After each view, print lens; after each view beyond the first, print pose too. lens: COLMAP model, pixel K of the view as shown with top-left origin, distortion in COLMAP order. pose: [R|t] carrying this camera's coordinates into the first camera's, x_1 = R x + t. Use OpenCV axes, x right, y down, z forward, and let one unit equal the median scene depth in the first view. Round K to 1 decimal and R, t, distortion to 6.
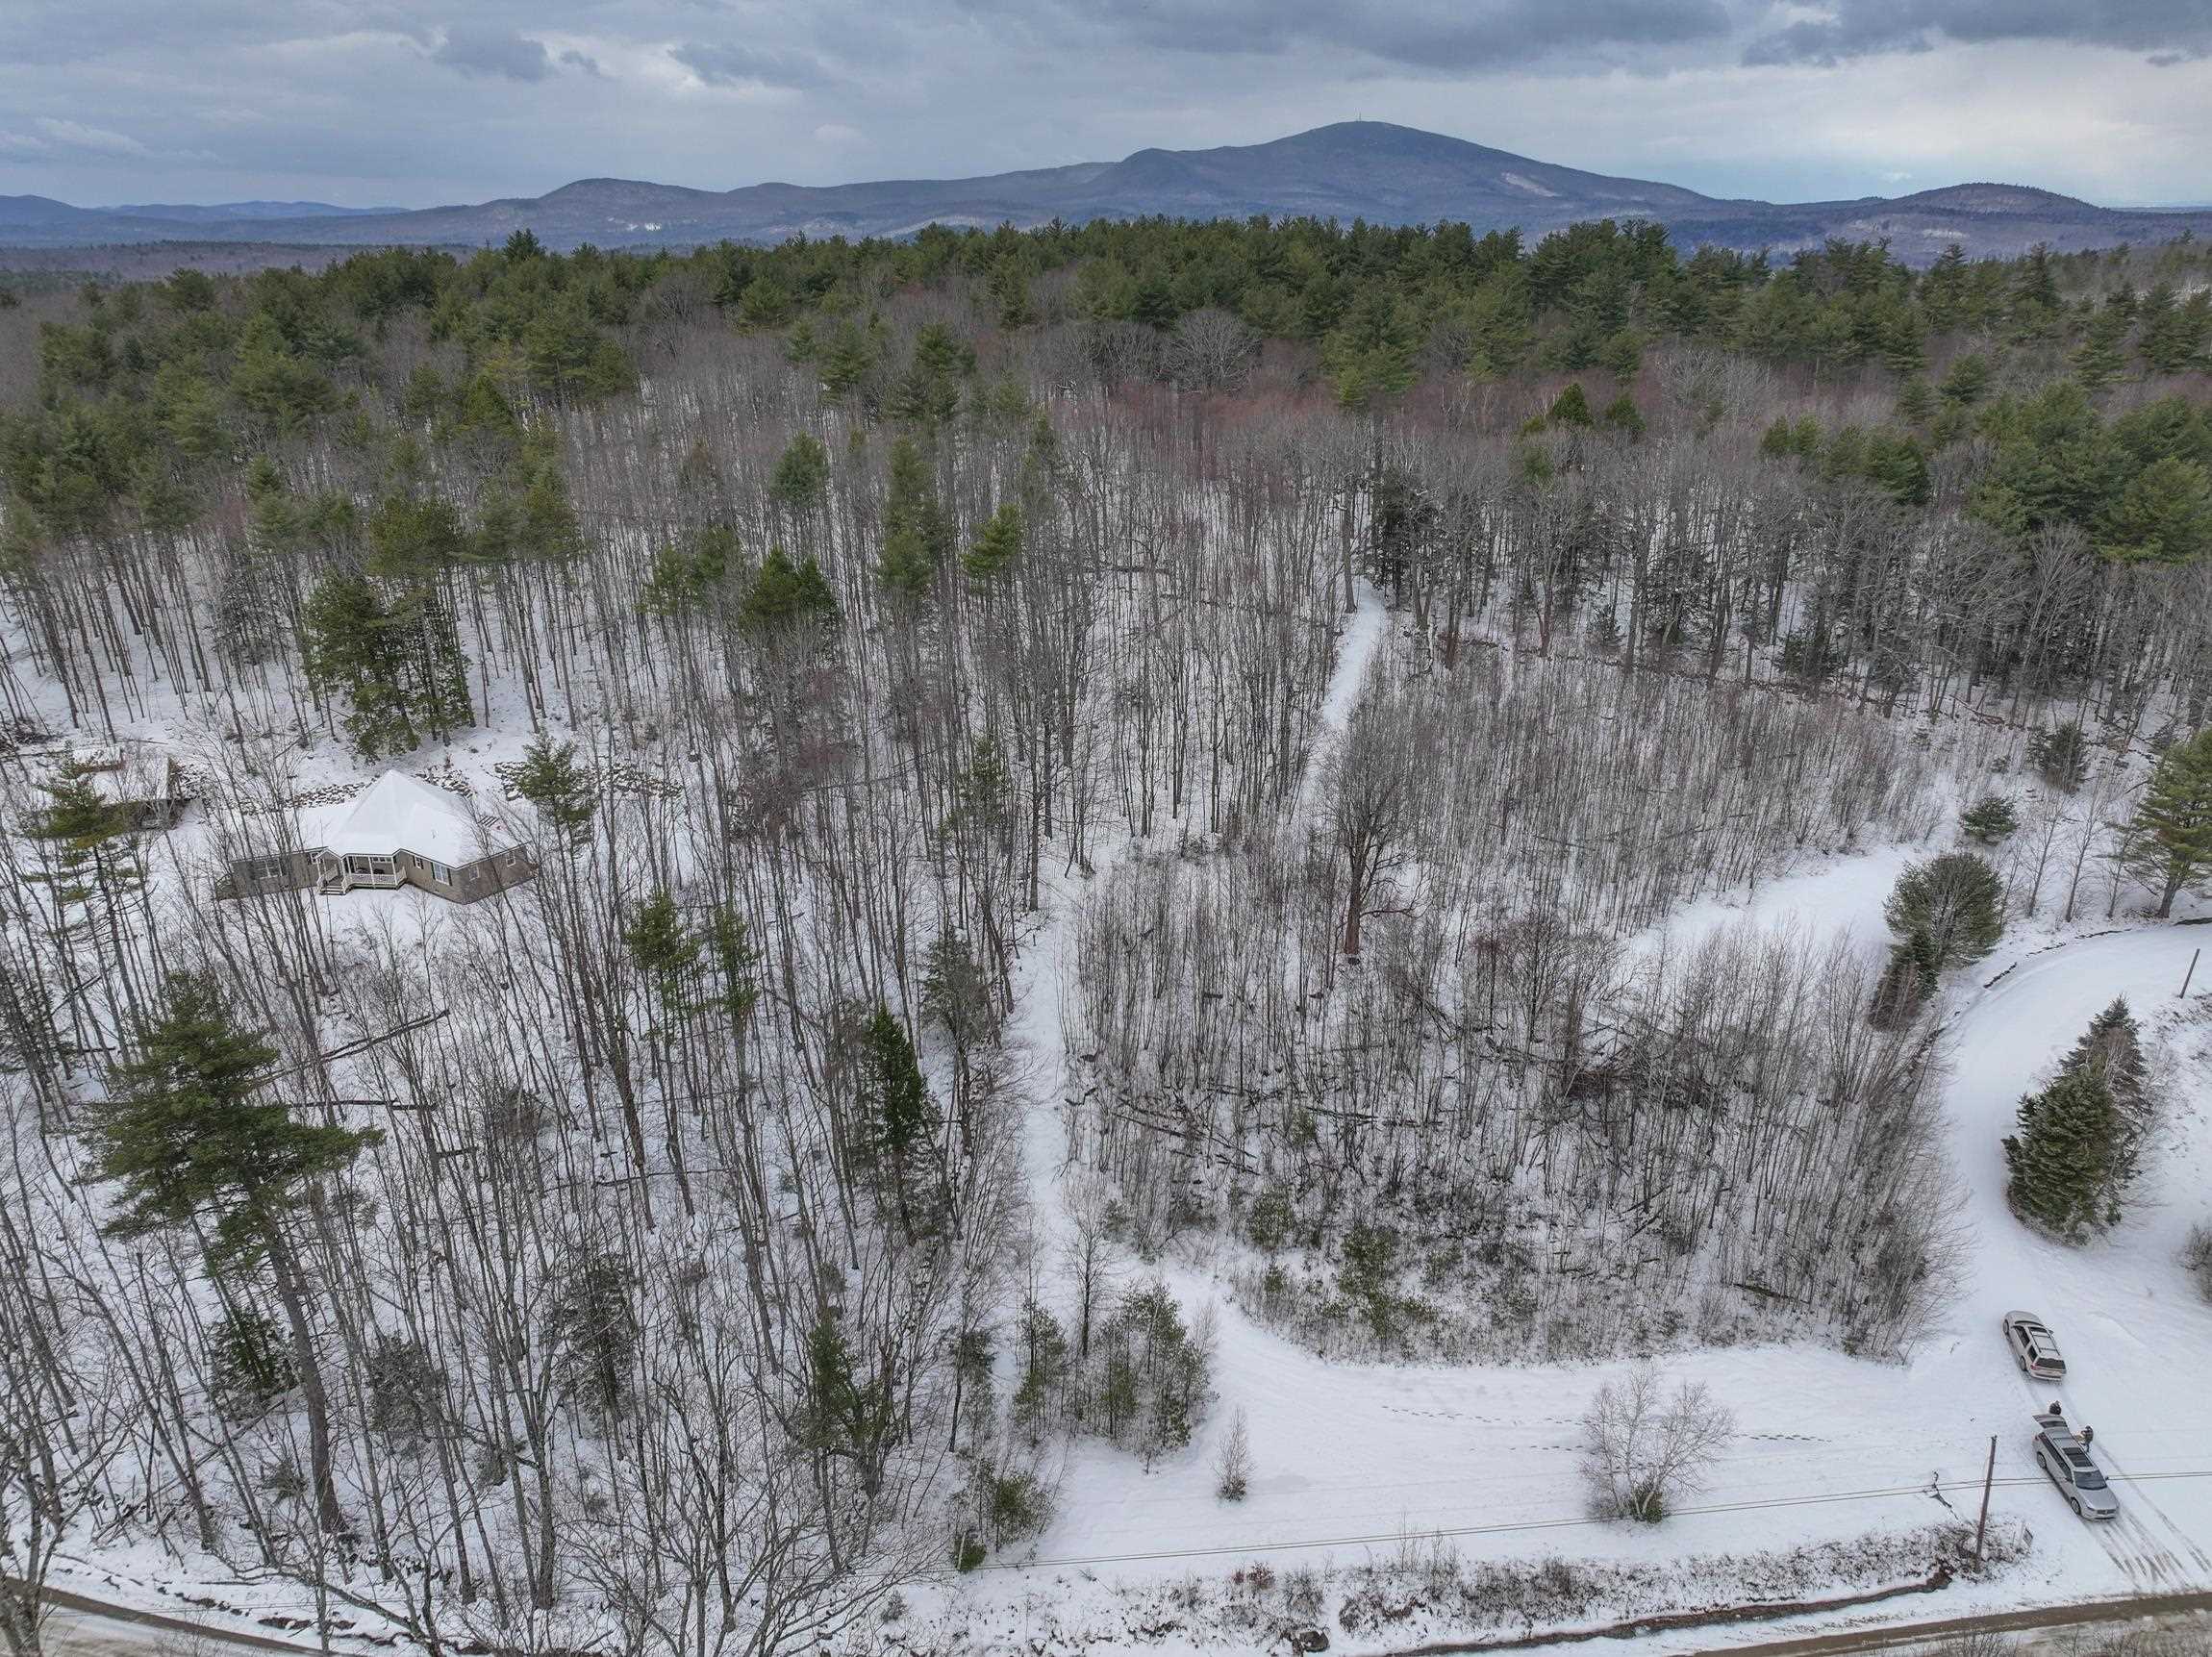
lens RADIAL K [[1540.2, 0, 1111.0], [0, 1540.2, 826.5], [0, 0, 1]] dist [0.010317, 0.000312]
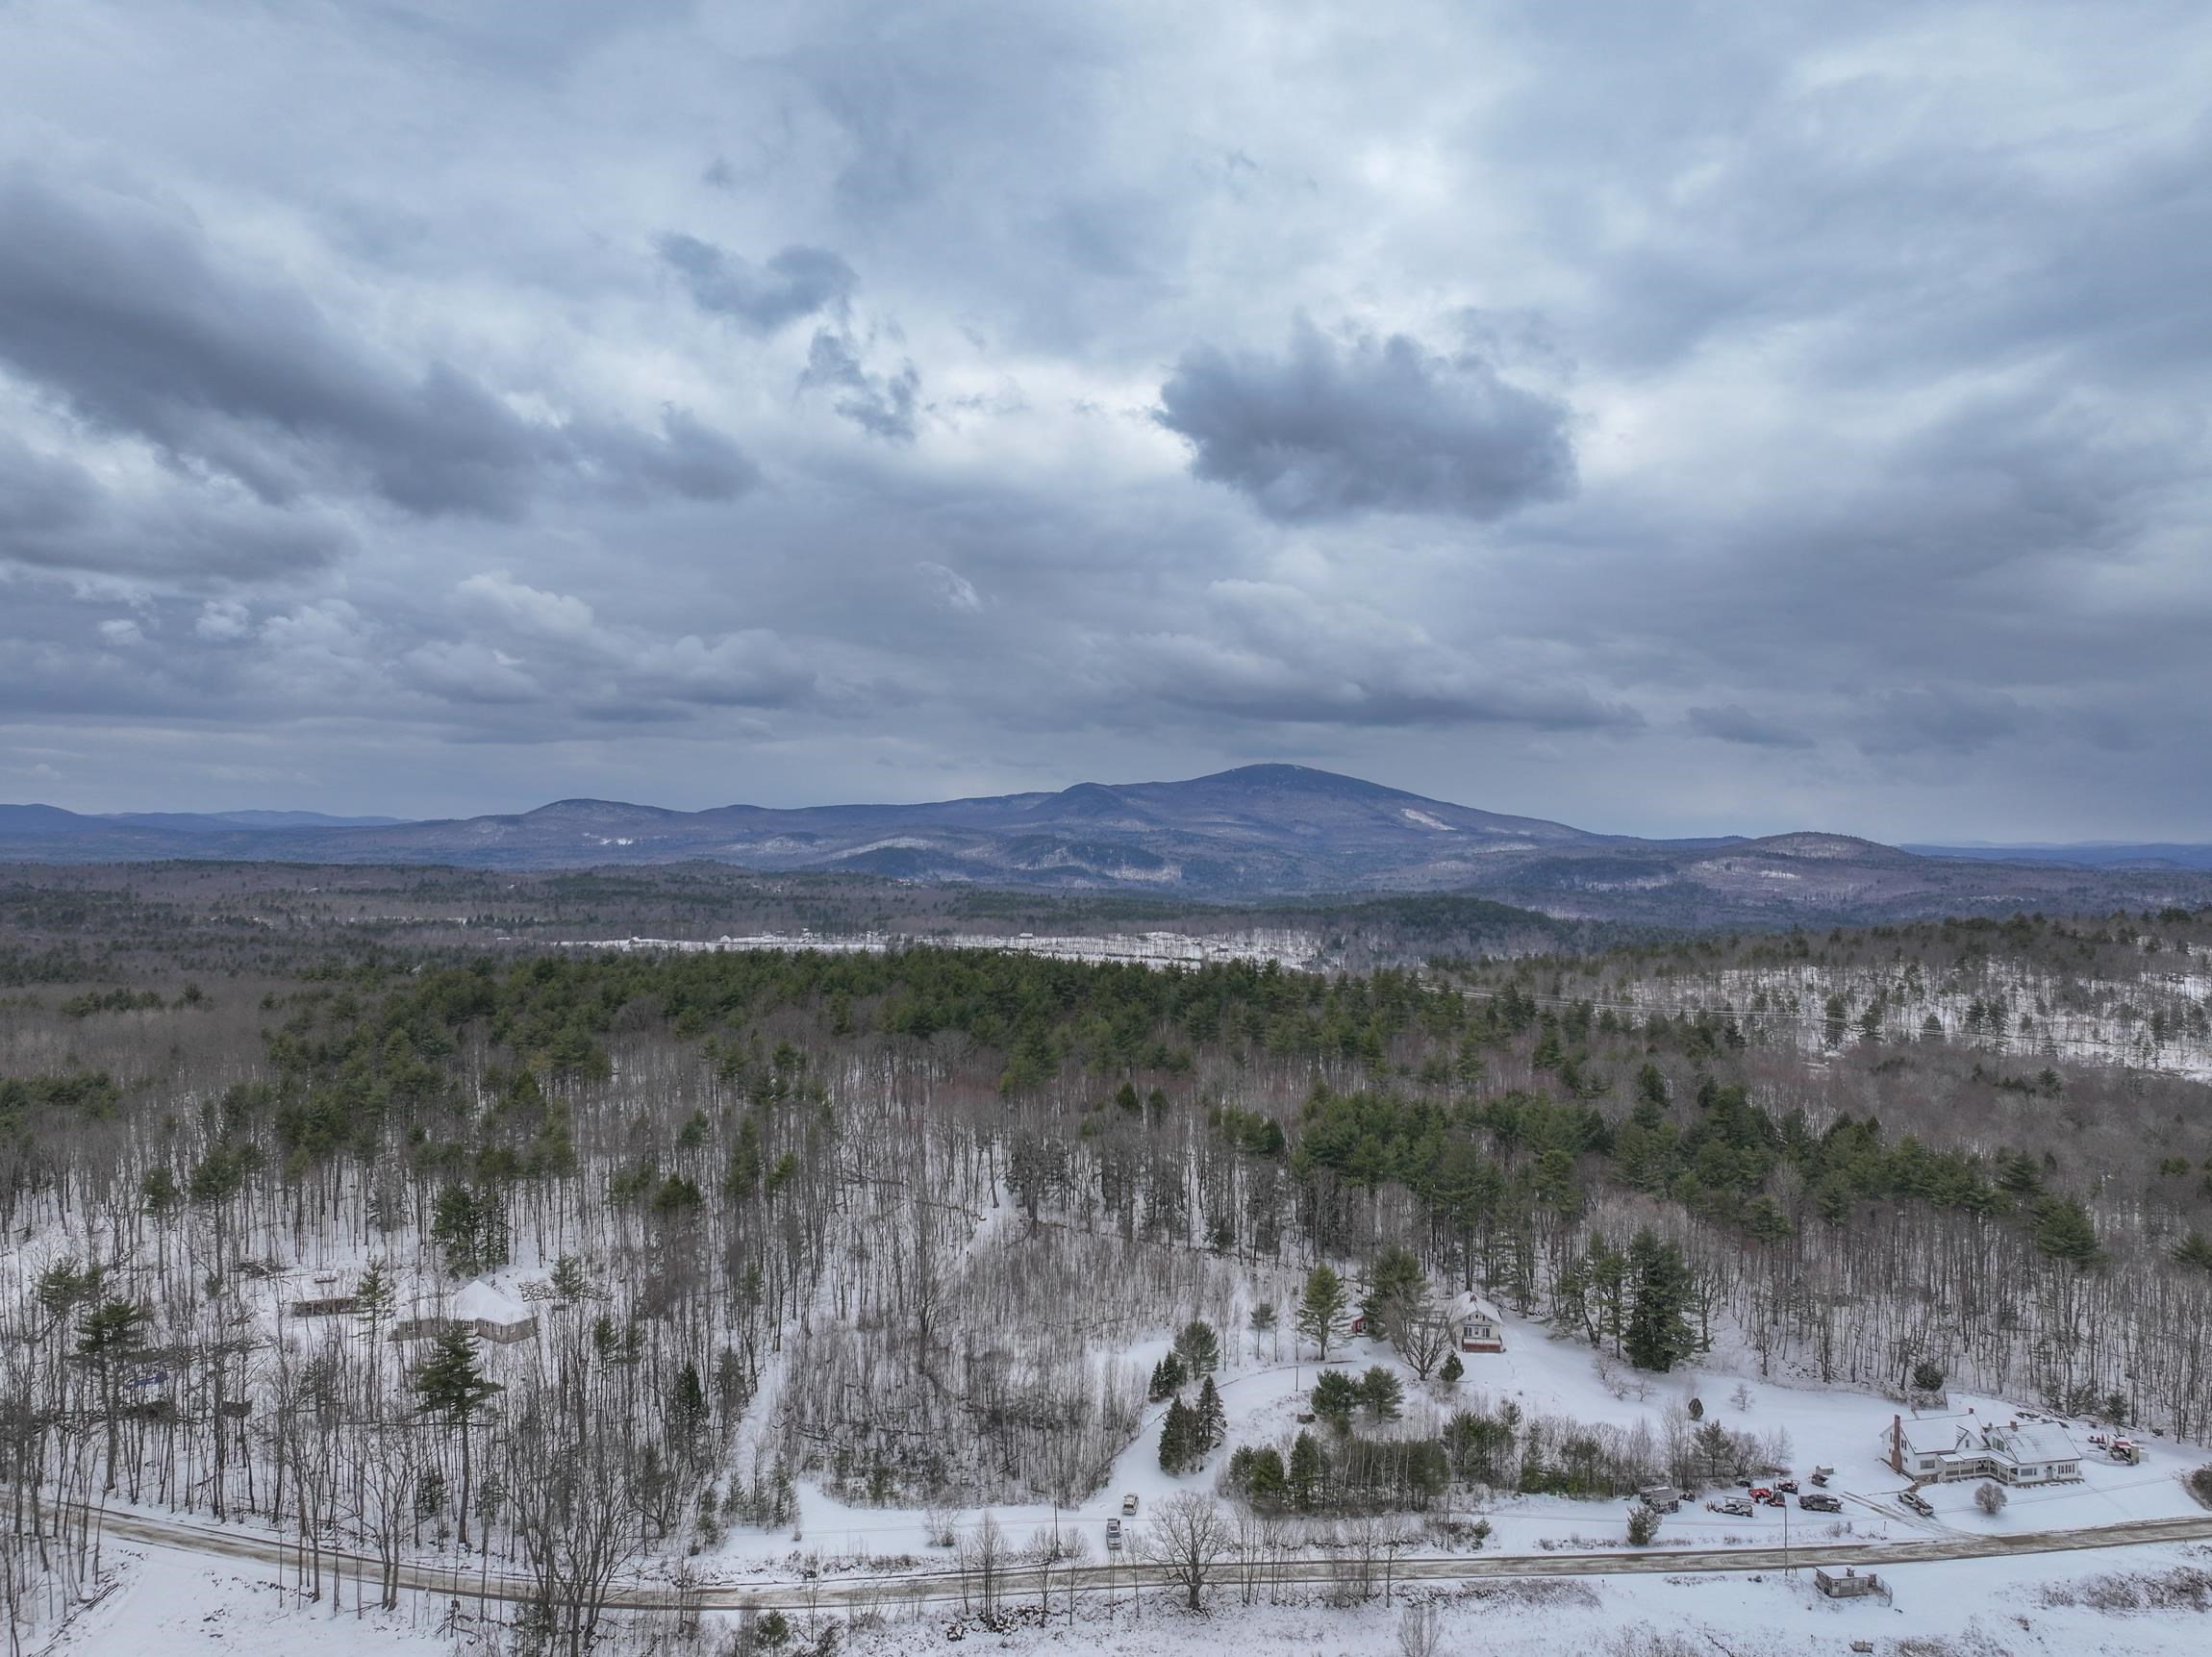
lens RADIAL K [[1550.4, 0, 1106.0], [0, 1550.4, 828.5], [0, 0, 1]] dist [0.002011, 0.022164]
pose [[0.999330, 0.018002, 0.031854, 0.274098], [-0.004953, 0.929131, -0.369717, 0.149203], [-0.036253, 0.369312, 0.928598, -1.076844]]
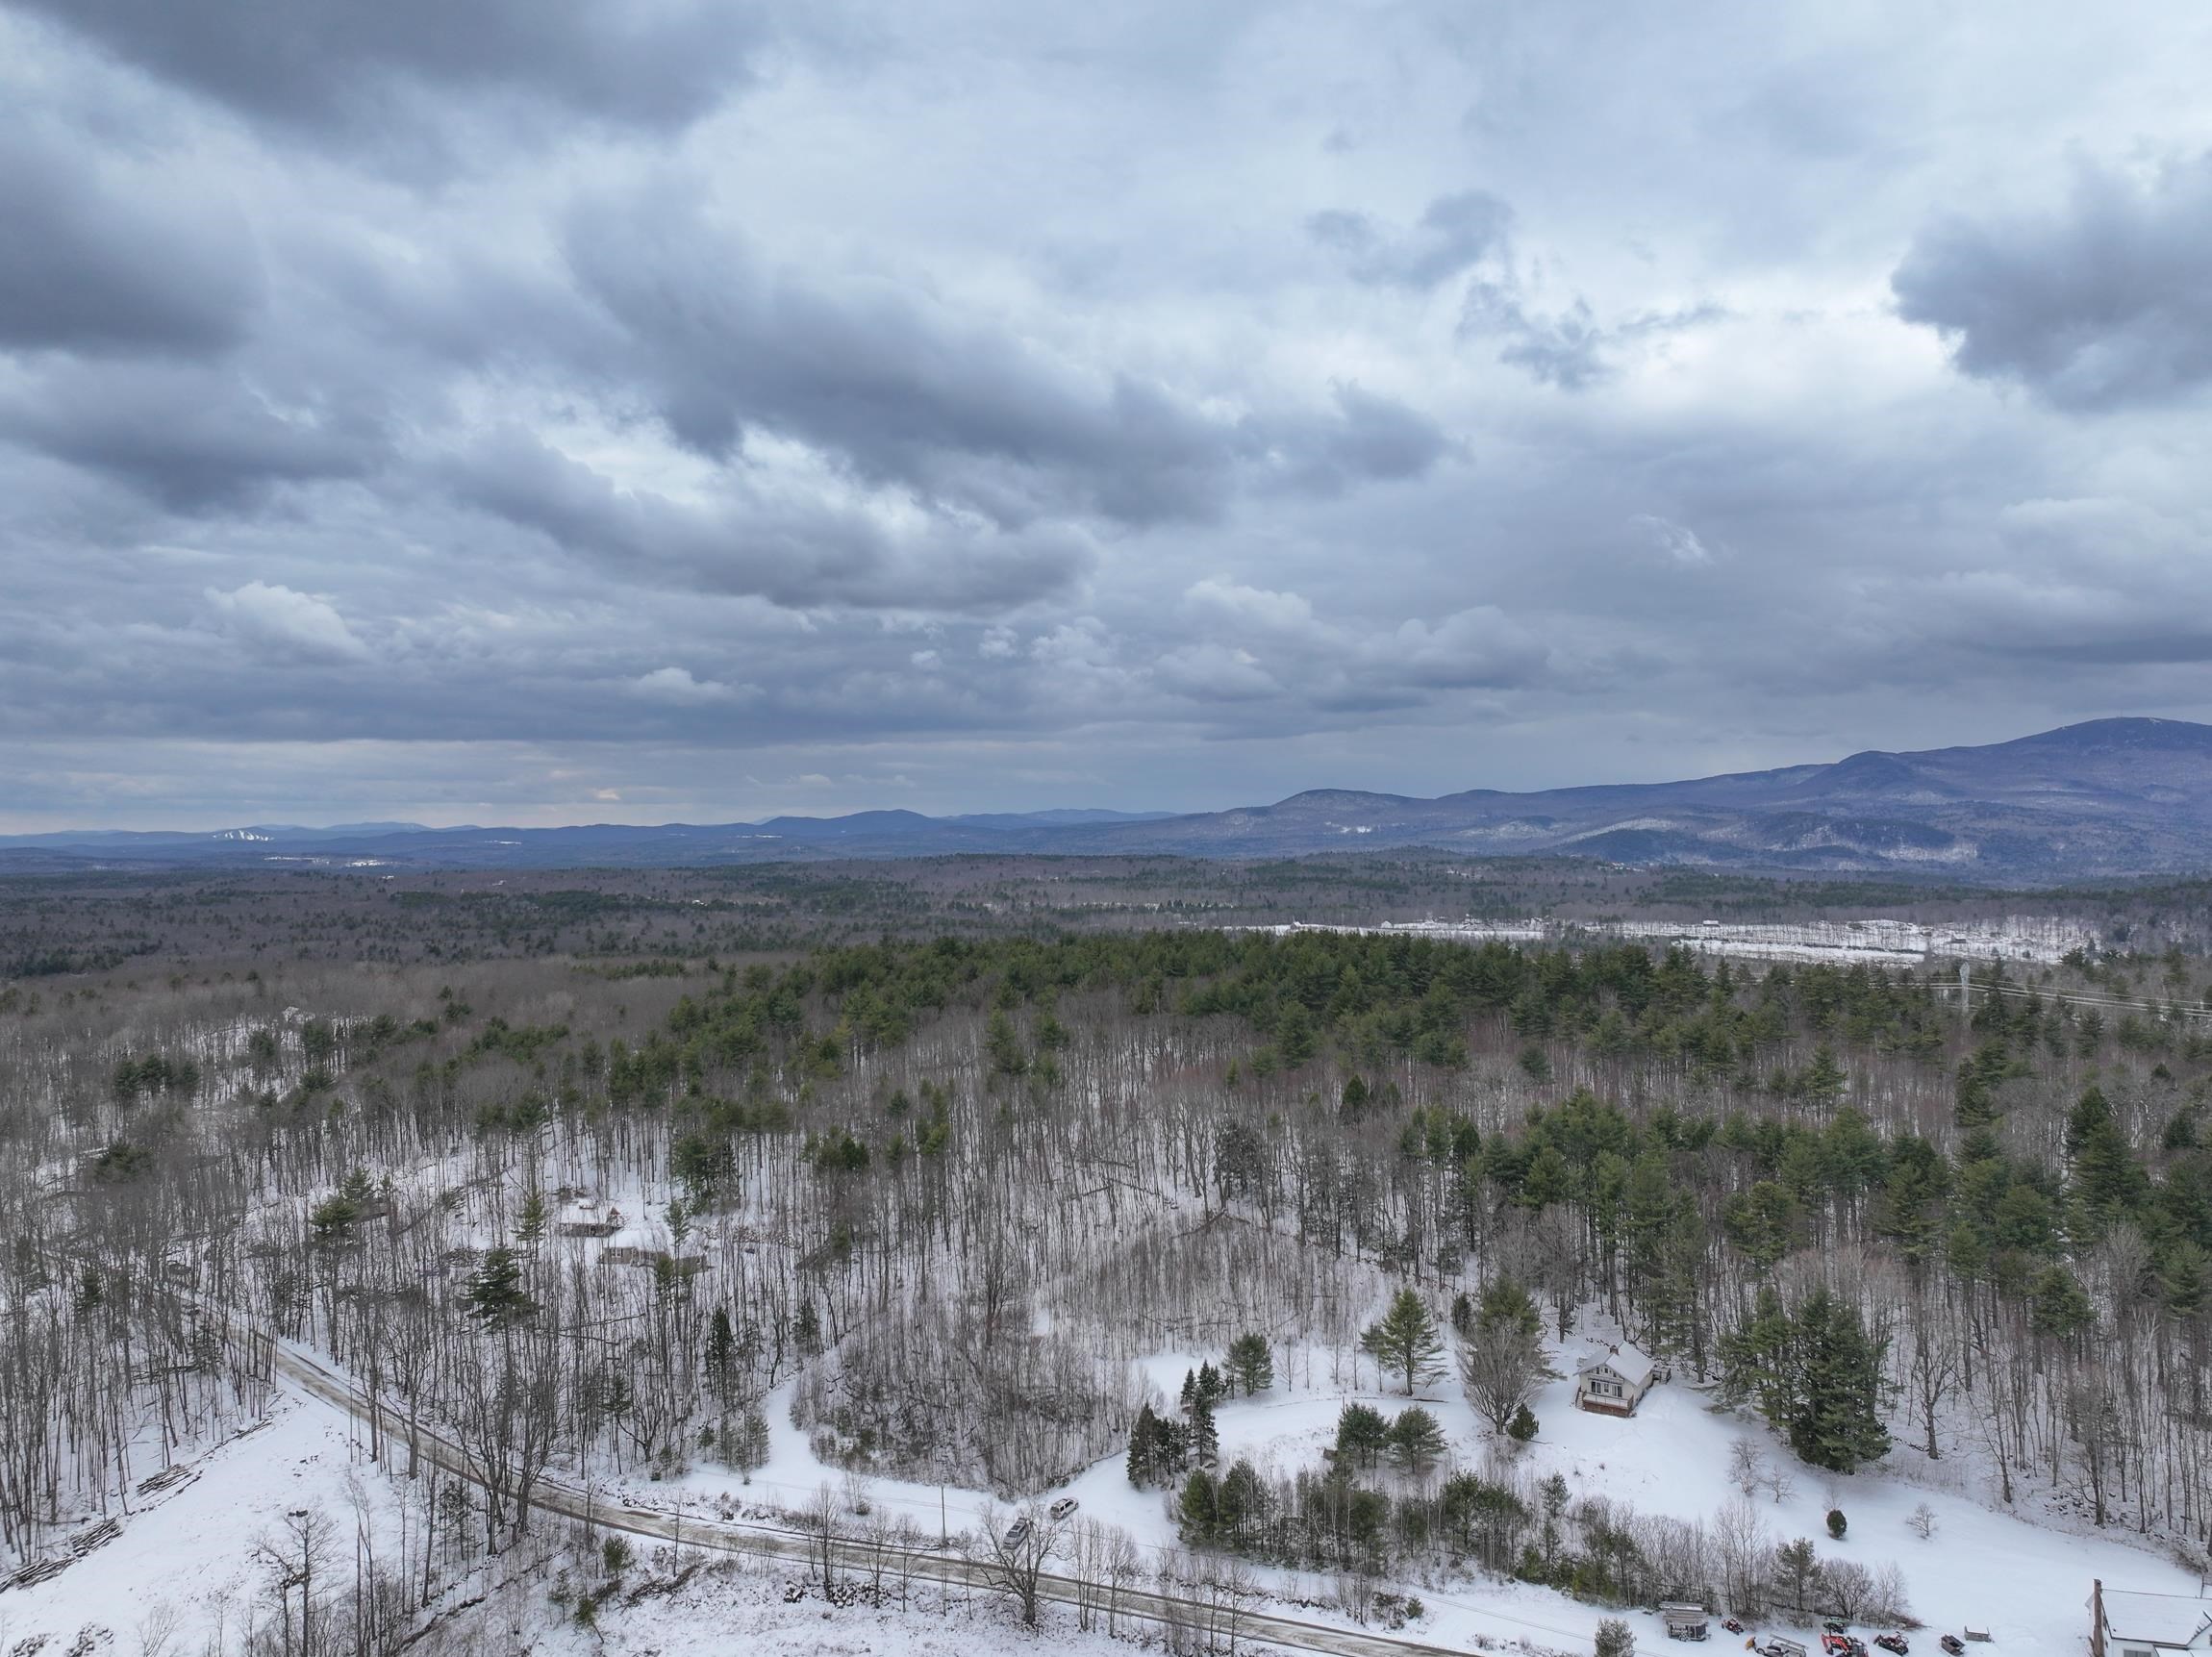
lens RADIAL K [[1572.2, 0, 1106.9], [0, 1572.2, 915.9], [0, 0, 1]] dist [0.003752, 0.005855]
pose [[0.902596, 0.018945, -0.430071, 1.026866], [-0.149345, 0.950766, -0.271551, 0.068708], [0.403752, 0.309329, 0.860988, -0.829334]]
